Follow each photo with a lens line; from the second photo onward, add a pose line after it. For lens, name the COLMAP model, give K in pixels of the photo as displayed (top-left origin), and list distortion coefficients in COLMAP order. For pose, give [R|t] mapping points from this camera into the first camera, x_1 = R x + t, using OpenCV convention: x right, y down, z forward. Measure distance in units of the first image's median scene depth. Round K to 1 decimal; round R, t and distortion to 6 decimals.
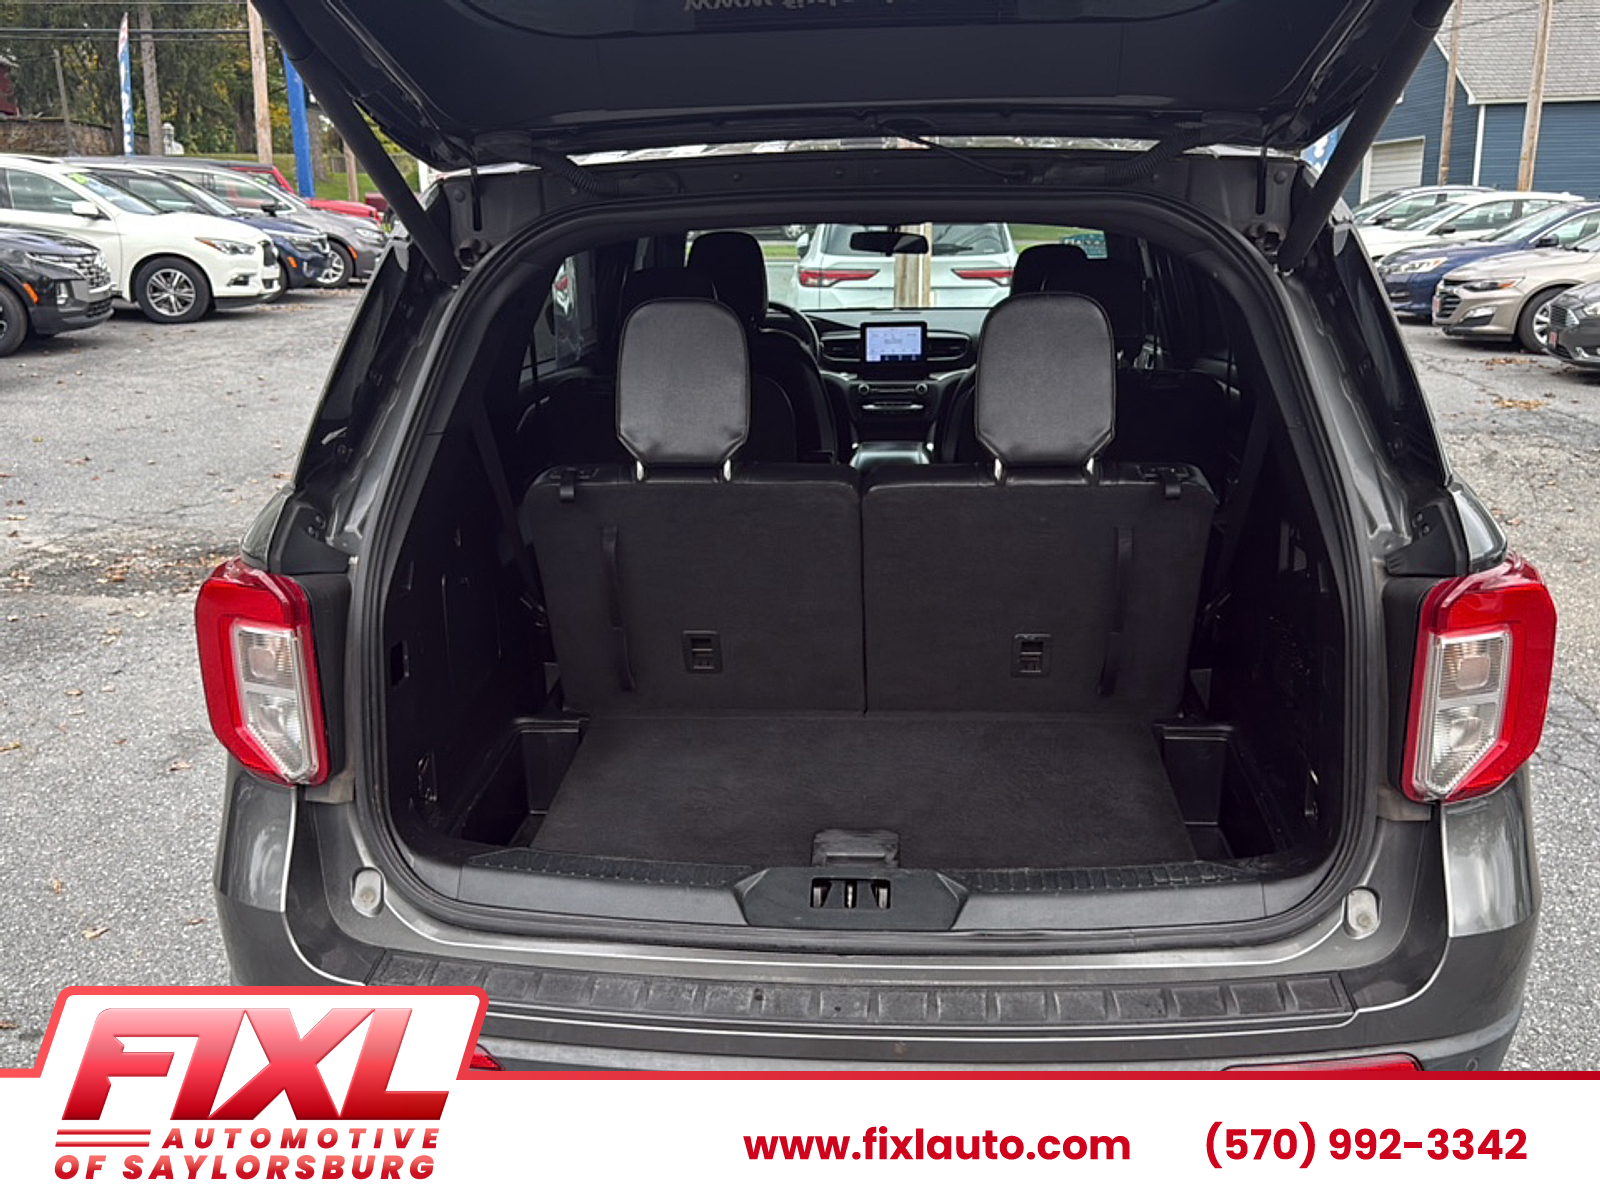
lens RADIAL K [[1467.0, 0, 800.0], [0, 1467.0, 600.0], [0, 0, 1]] dist [0.136876, -0.306836]
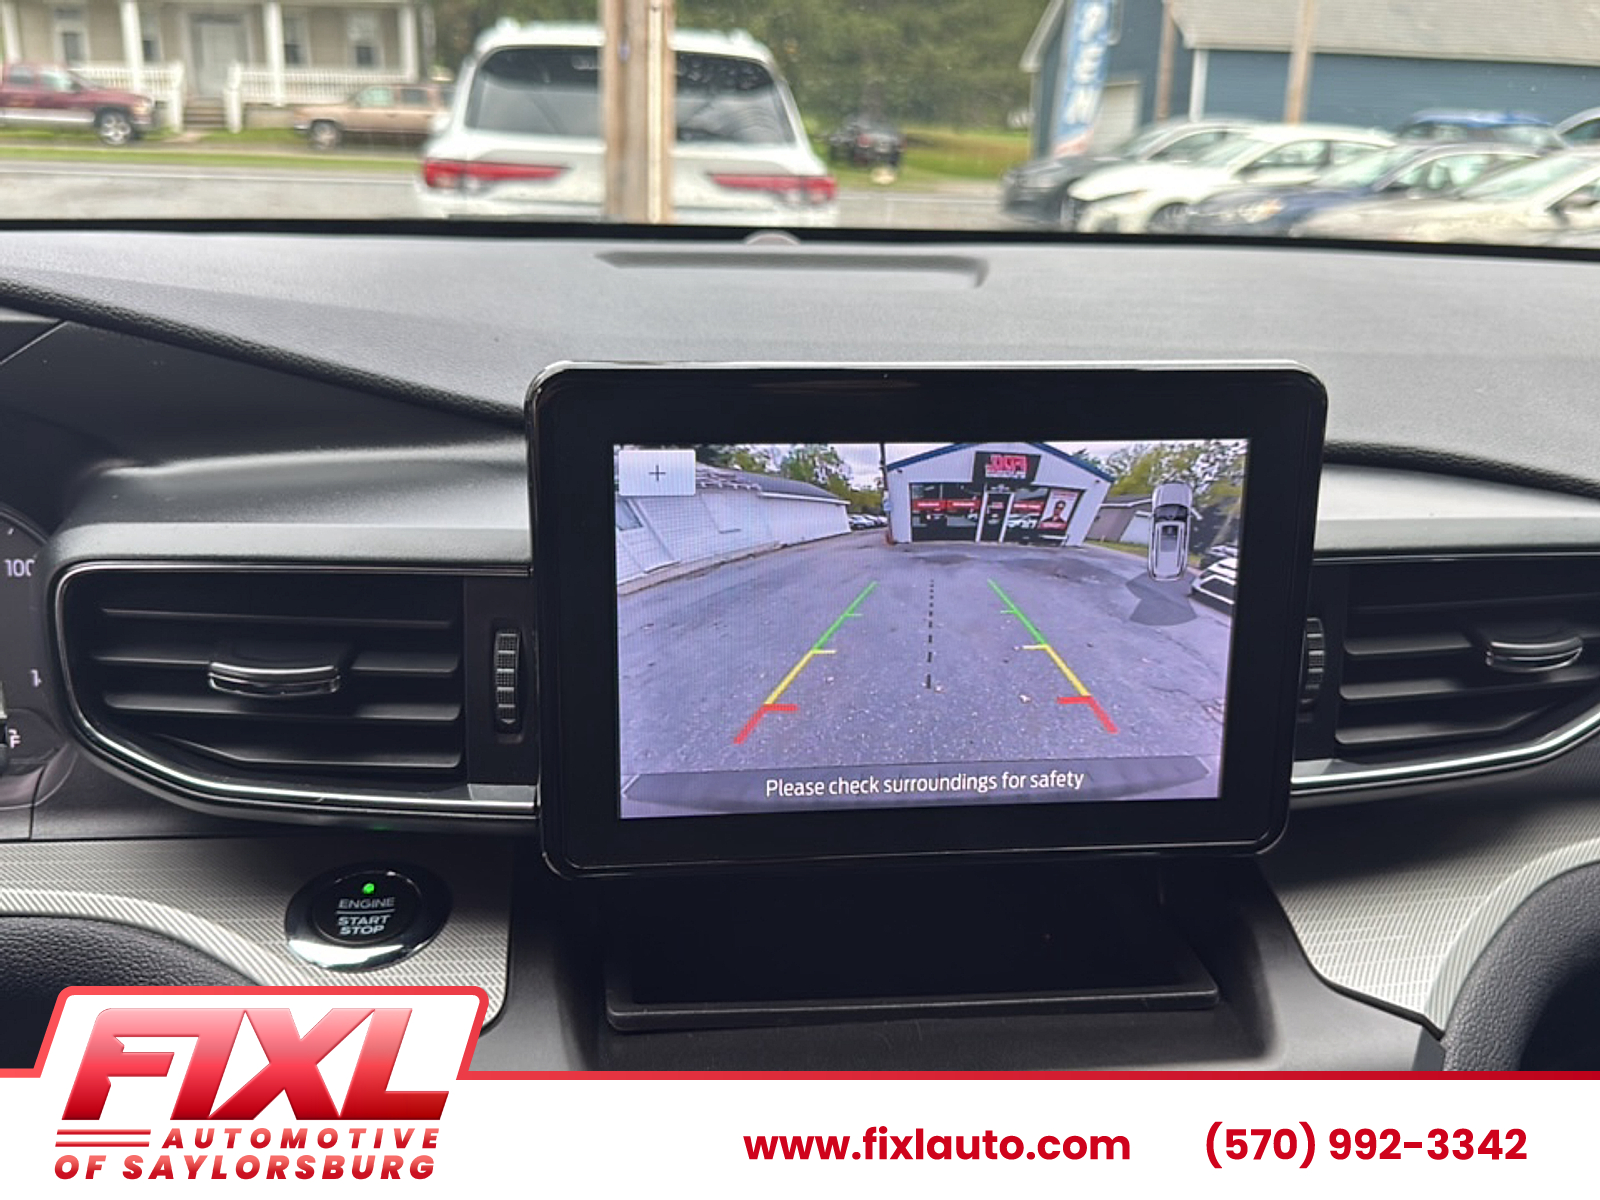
lens RADIAL K [[1460.5, 0, 800.0], [0, 1460.5, 600.0], [0, 0, 1]] dist [0.190871, -0.451312]
pose [[0.978058, -0.018316, 0.207524, 0.011536], [0.010242, 0.999151, 0.039915, -0.053785], [-0.208079, -0.036913, 0.977415, 0.276260]]
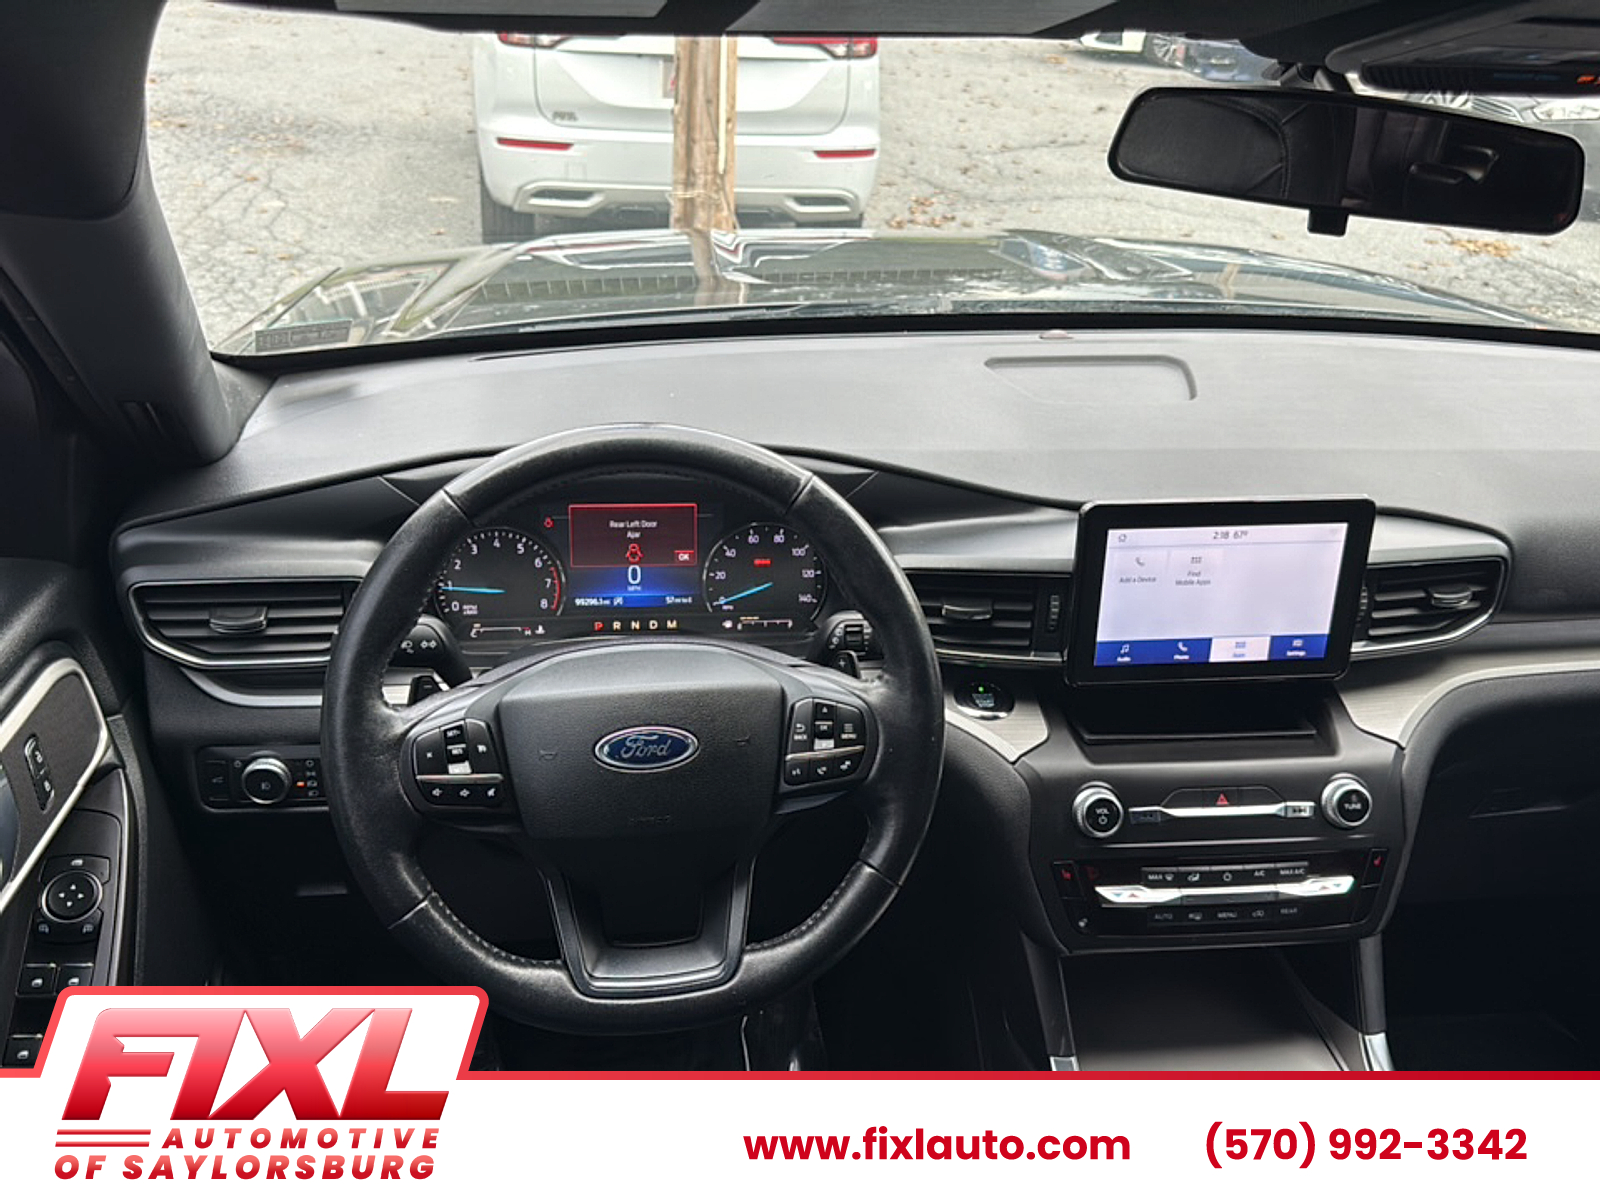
lens RADIAL K [[1460.5, 0, 800.0], [0, 1460.5, 600.0], [0, 0, 1]] dist [0.190871, -0.451312]
pose [[0.973907, -0.041057, 0.223201, -0.014693], [0.001083, 0.984329, 0.176337, -0.063978], [-0.226943, -0.171494, 0.958690, 0.240372]]
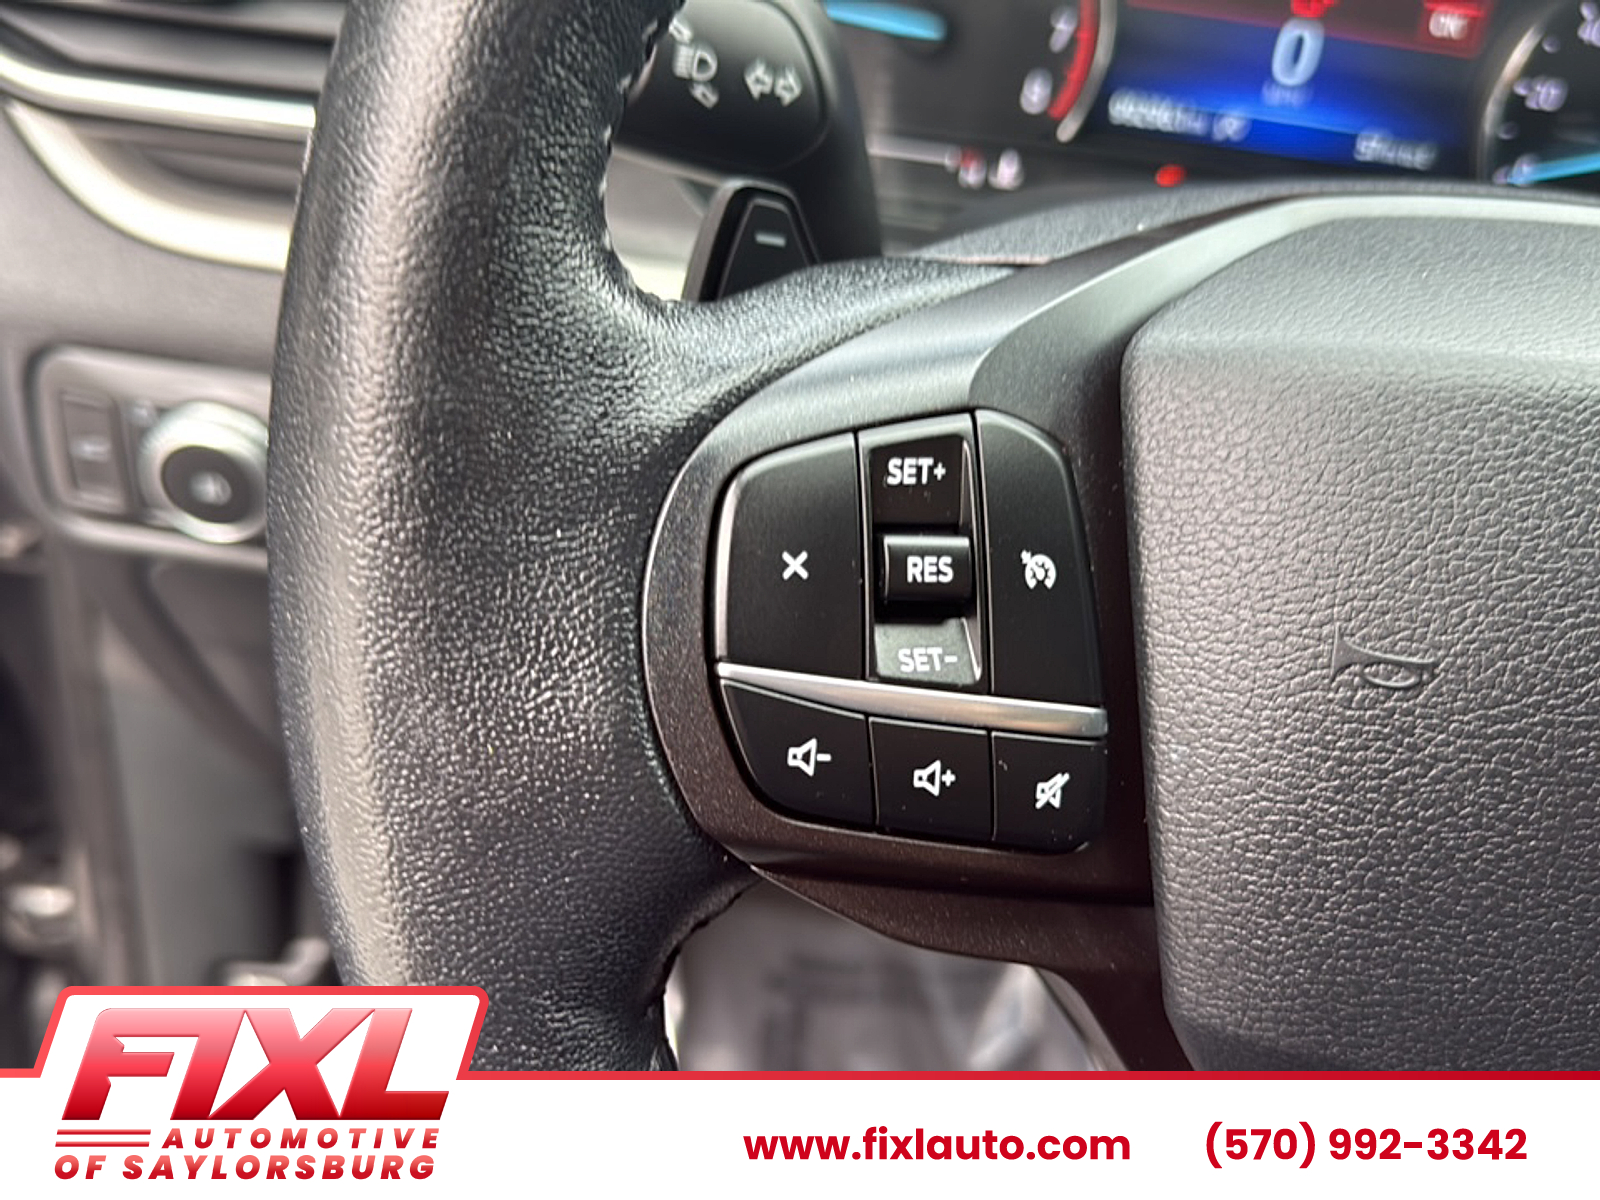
lens RADIAL K [[1467.0, 0, 800.0], [0, 1467.0, 600.0], [0, 0, 1]] dist [0.136876, -0.306836]
pose [[0.986662, 0.090784, 0.135119, -0.017502], [-0.135150, 0.919519, 0.369079, -0.052171], [-0.090738, -0.382418, 0.919523, 0.285927]]
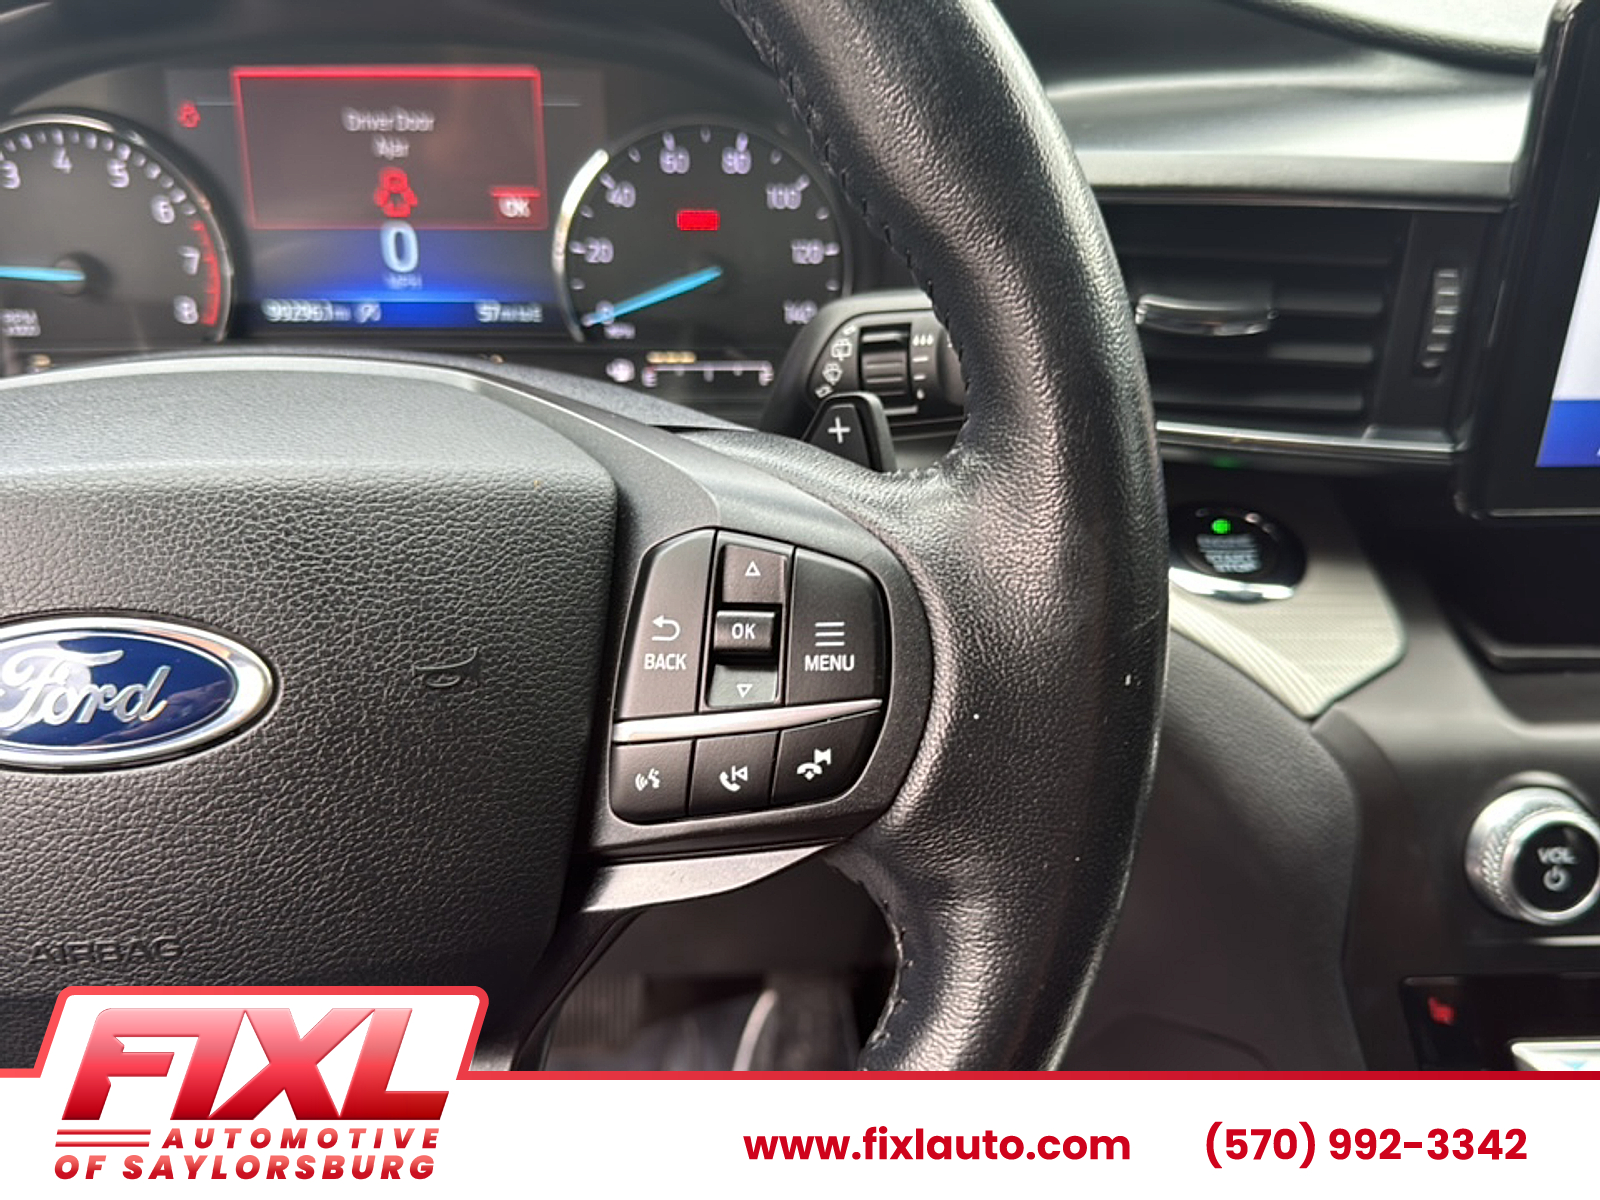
lens RADIAL K [[1489.4, 0, 807.2], [0, 1489.4, 623.4], [0, 0, 1]] dist [0.115713, -0.304865]
pose [[0.987893, -0.043155, 0.149013, -0.002885], [-0.000726, 0.959235, 0.282609, -0.053703], [-0.155135, -0.279296, 0.947590, 0.278553]]
